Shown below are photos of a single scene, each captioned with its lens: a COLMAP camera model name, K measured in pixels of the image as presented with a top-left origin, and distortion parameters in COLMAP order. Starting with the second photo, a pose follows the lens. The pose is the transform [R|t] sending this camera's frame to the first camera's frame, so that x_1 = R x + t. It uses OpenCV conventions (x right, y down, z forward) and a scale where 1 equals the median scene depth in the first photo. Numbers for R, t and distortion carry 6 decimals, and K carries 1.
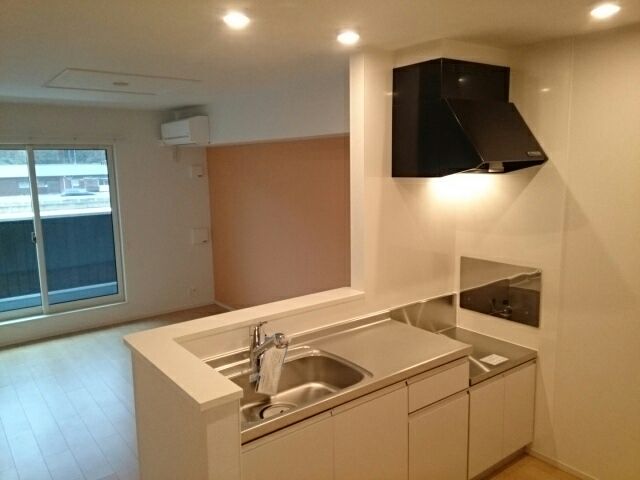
lens RADIAL K [[509.0, 0, 320.0], [0, 509.0, 240.0], [0, 0, 1]] dist [0.057138, -0.004750]
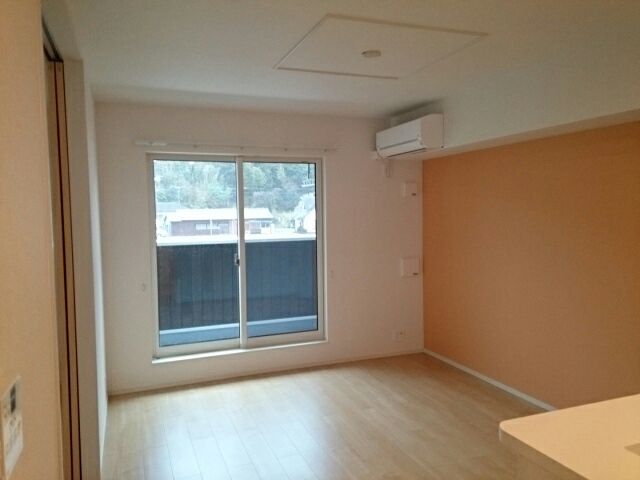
lens RADIAL K [[505.0, 0, 320.0], [0, 505.0, 240.0], [0, 0, 1]] dist [0.181366, -0.000120]
pose [[0.960958, 0.020761, -0.275913, -0.162471], [-0.045842, 0.995346, -0.084762, 0.027324], [0.272870, 0.094101, 0.957438, 0.182855]]
